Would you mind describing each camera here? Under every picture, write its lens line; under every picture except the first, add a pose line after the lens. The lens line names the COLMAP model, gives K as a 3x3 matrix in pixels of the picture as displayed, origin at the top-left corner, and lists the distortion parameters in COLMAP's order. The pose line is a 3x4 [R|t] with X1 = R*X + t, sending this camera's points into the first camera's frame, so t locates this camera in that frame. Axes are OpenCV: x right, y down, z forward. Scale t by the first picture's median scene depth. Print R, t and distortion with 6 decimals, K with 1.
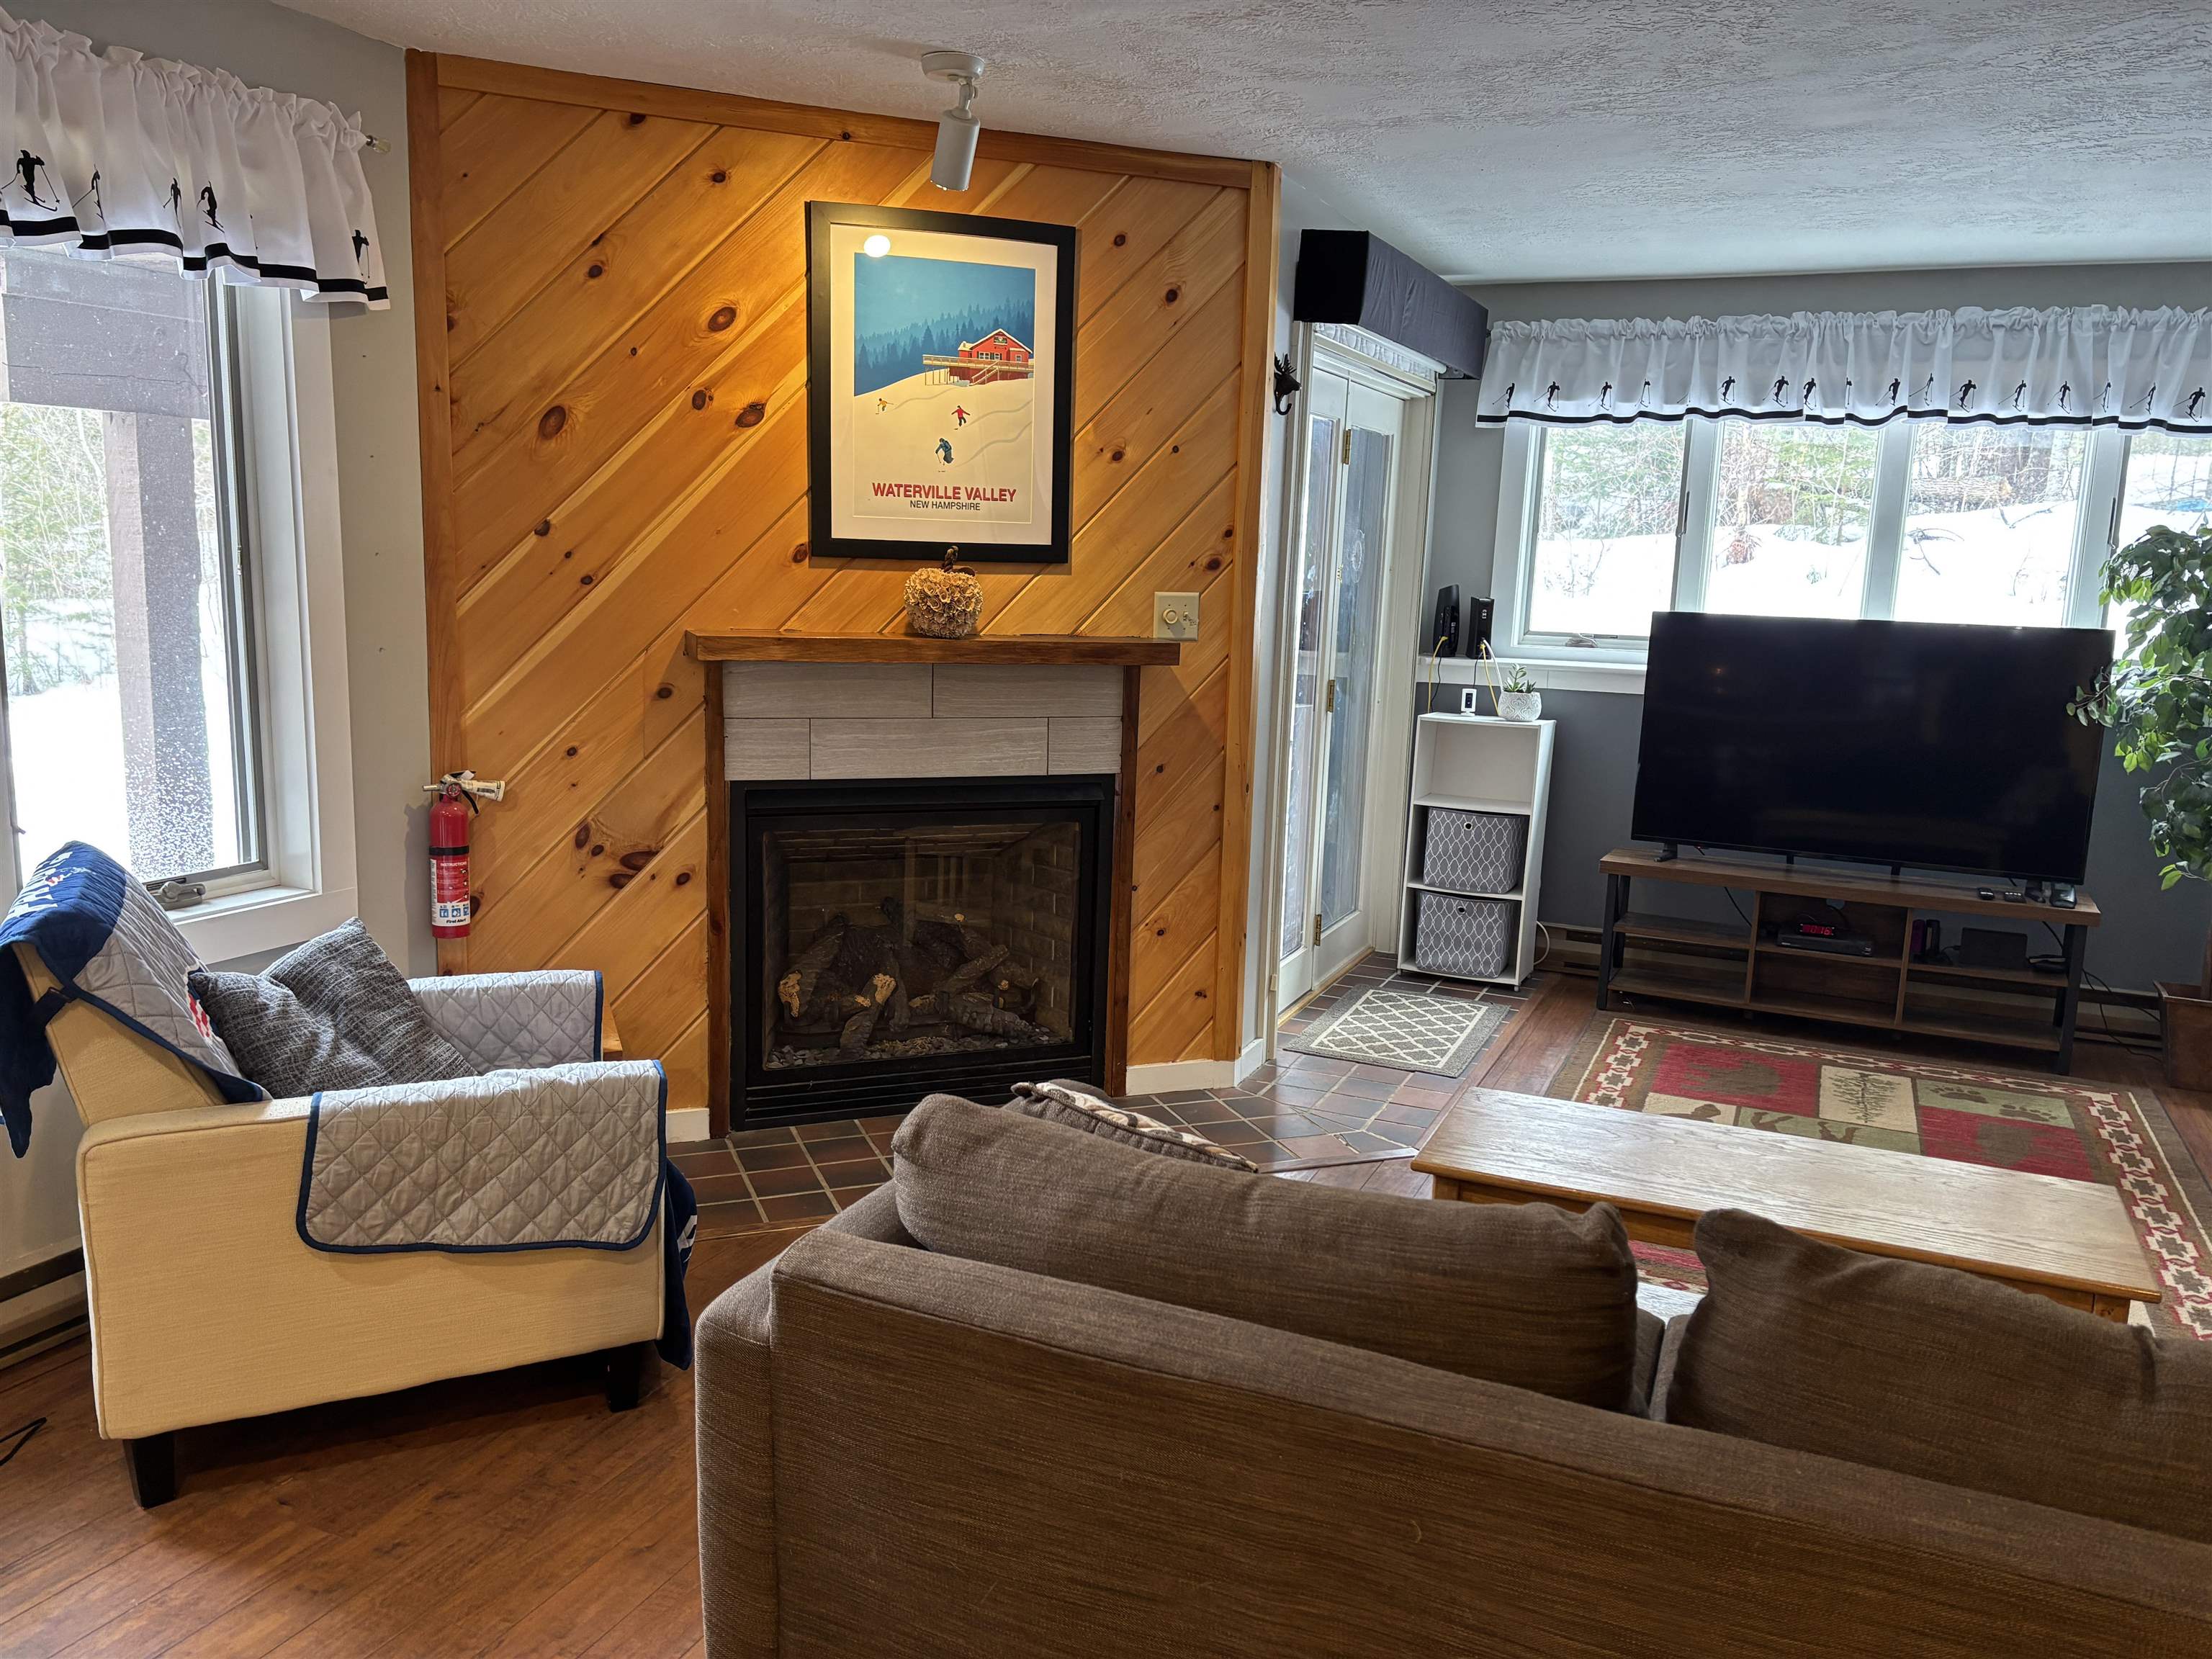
lens RADIAL K [[1684.3, 0, 1093.0], [0, 1684.3, 839.8], [0, 0, 1]] dist [0.082611, -0.087732]
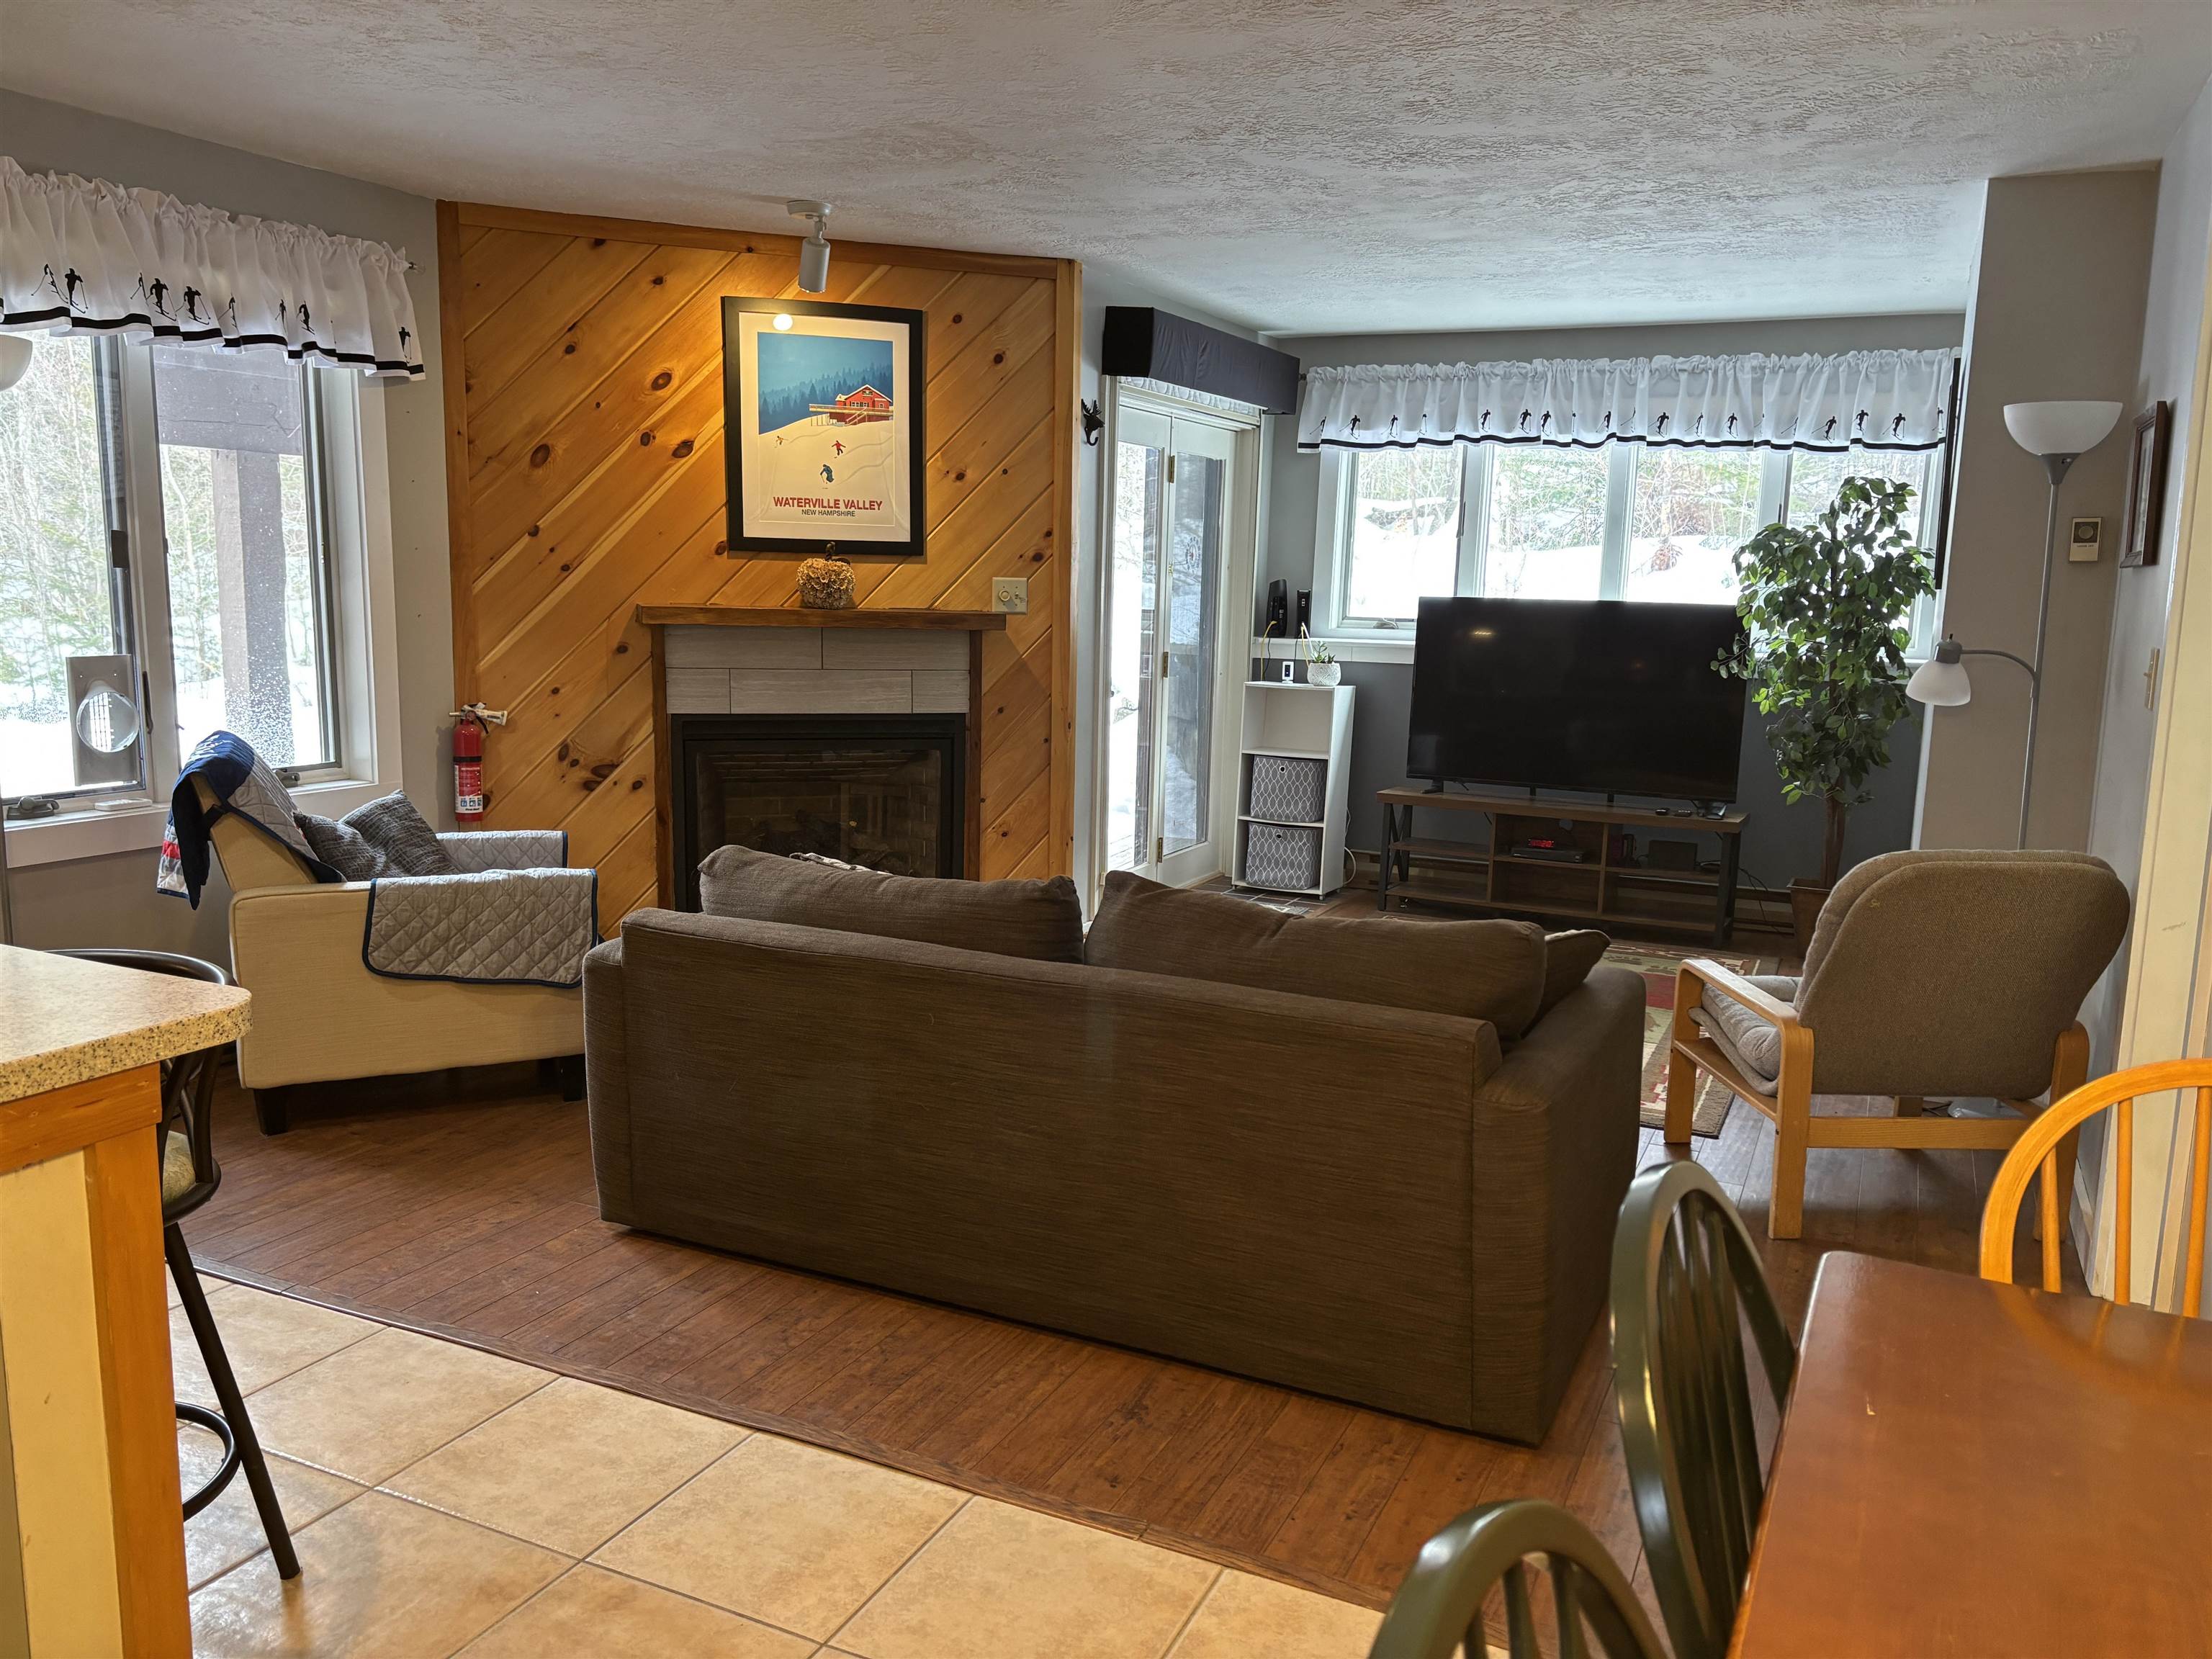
lens RADIAL K [[1684.3, 0, 1093.0], [0, 1684.3, 839.8], [0, 0, 1]] dist [0.082611, -0.087732]
pose [[0.999534, -0.004413, -0.030191, 0.166668], [0.003981, 0.999889, -0.014348, 0.087134], [0.030251, 0.014221, 0.999441, -0.359216]]
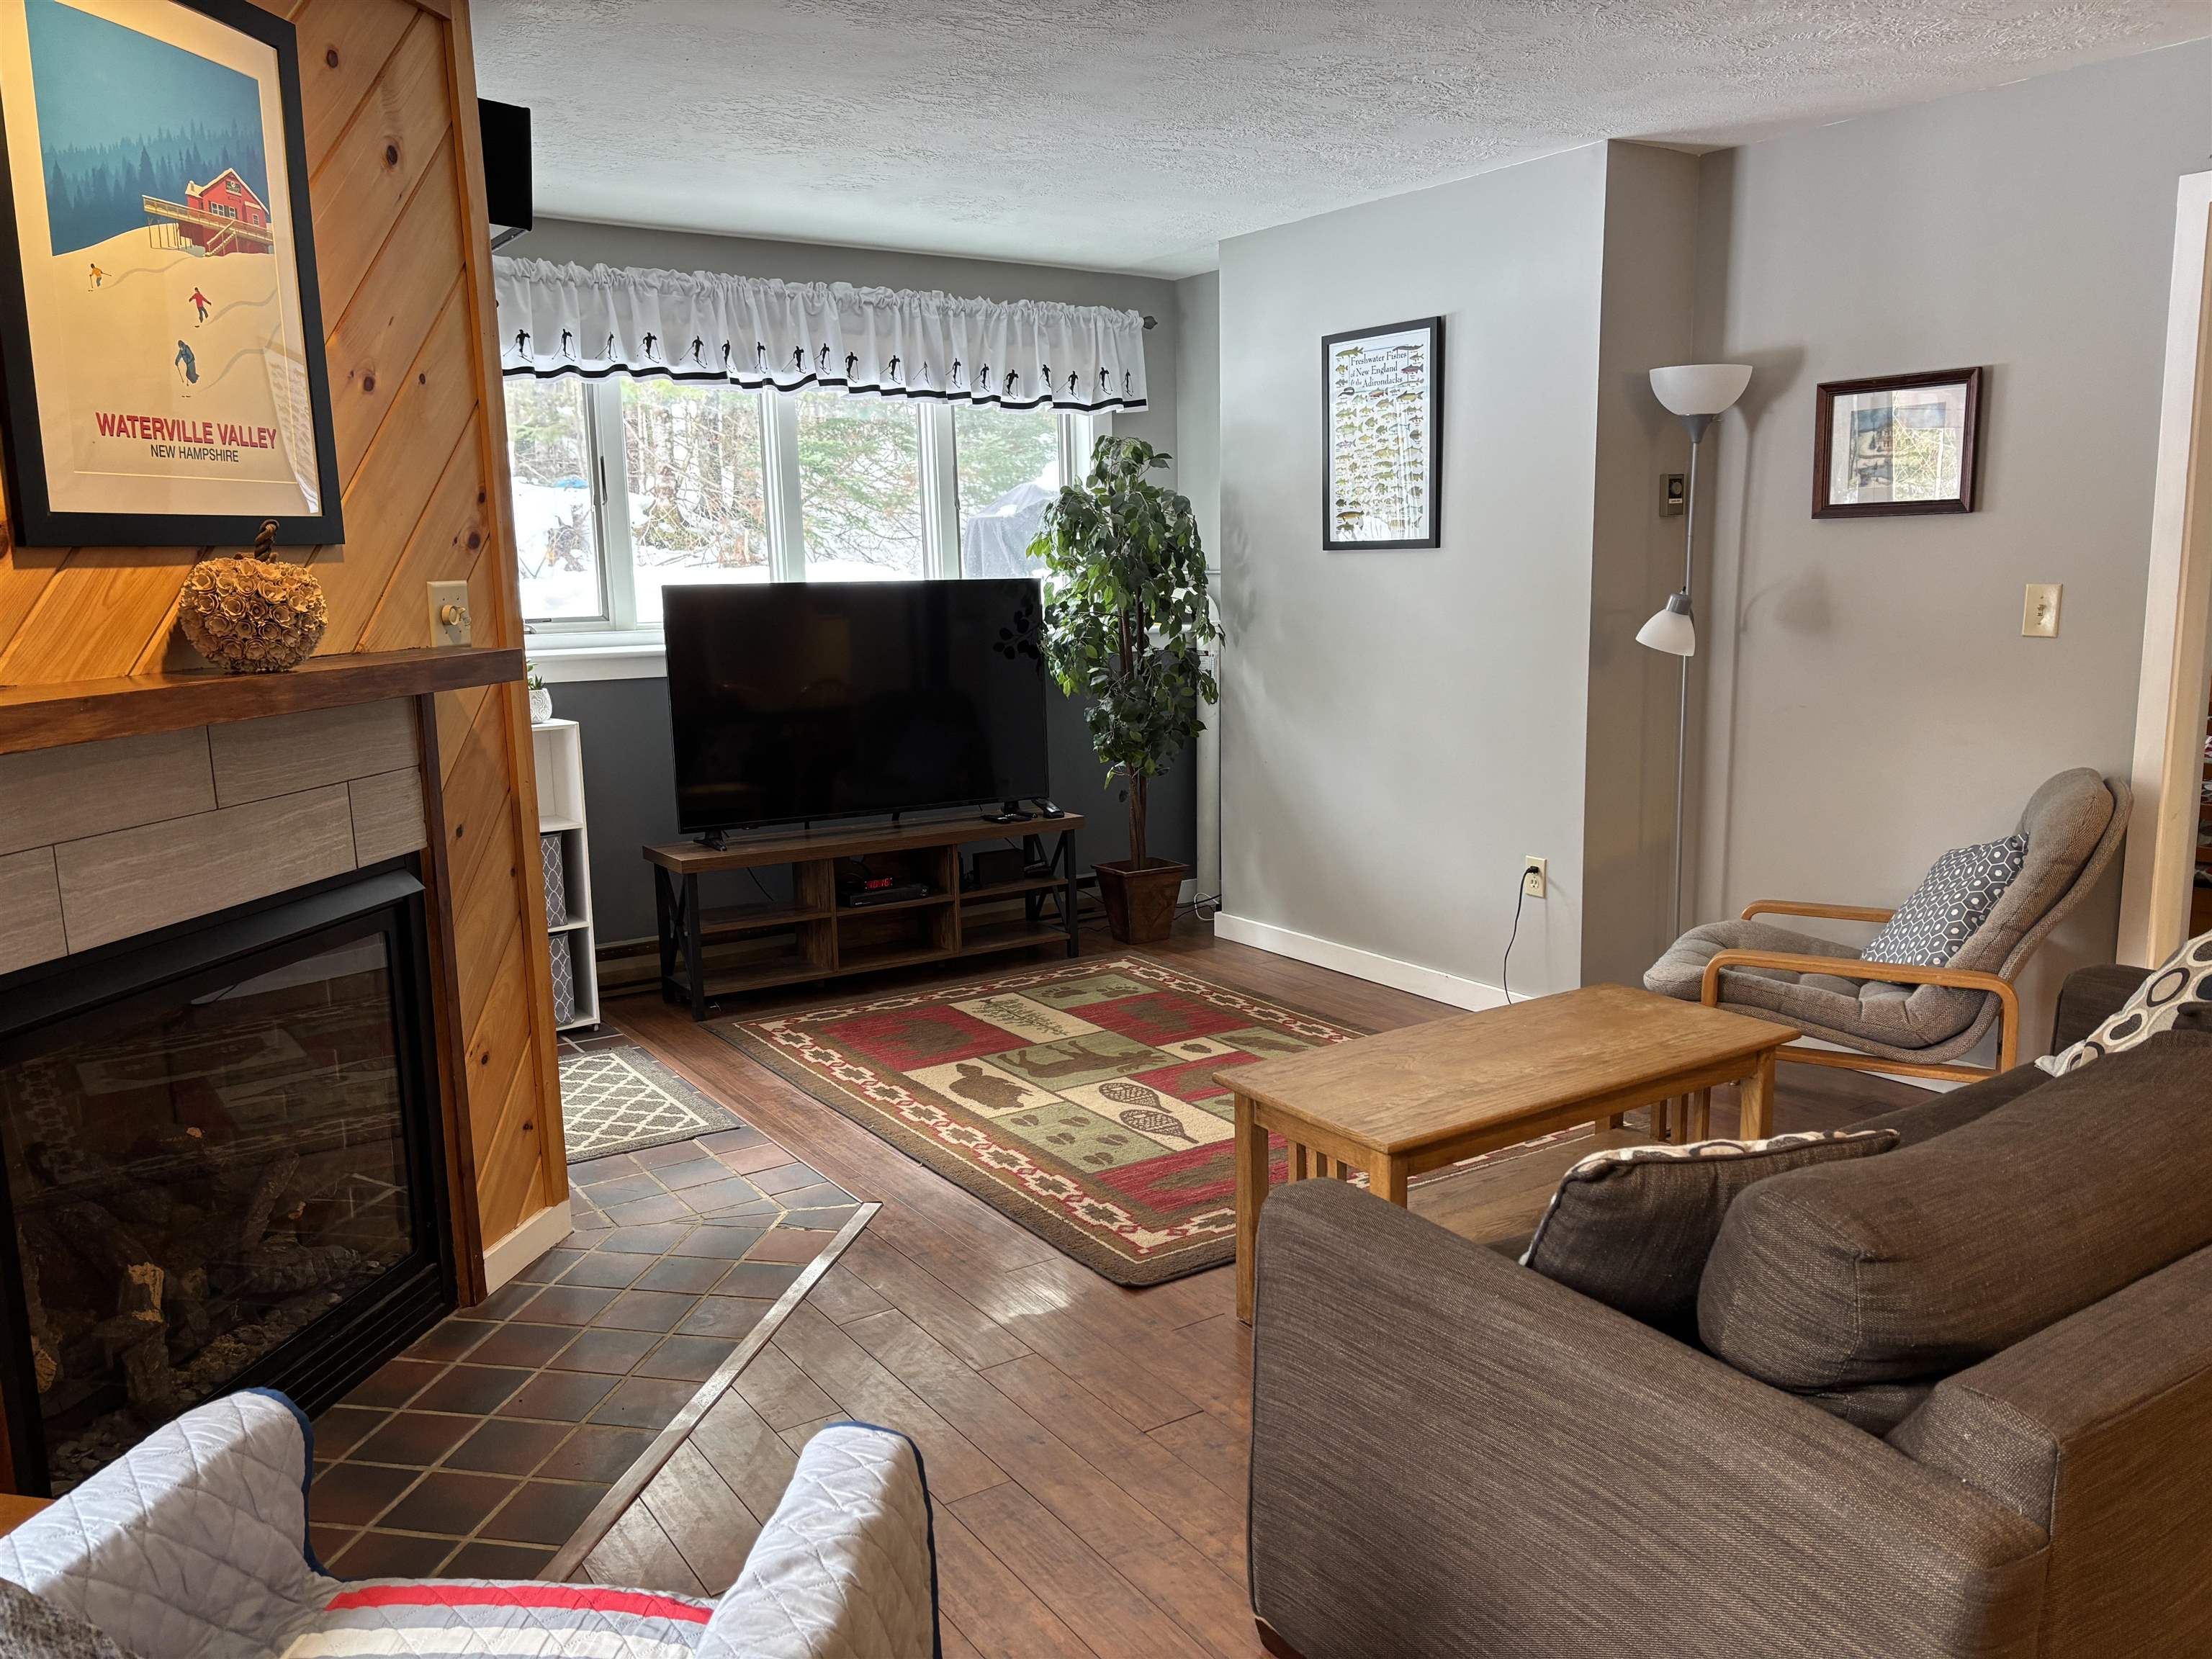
lens RADIAL K [[1687.5, 0, 1106.0], [0, 1687.5, 829.5], [0, 0, 1]] dist [0.093508, -0.099067]
pose [[0.542232, -0.181532, 0.820384, -0.435703], [0.182355, 0.978535, 0.095999, -0.067763], [-0.820202, 0.097548, 0.563696, 0.406354]]
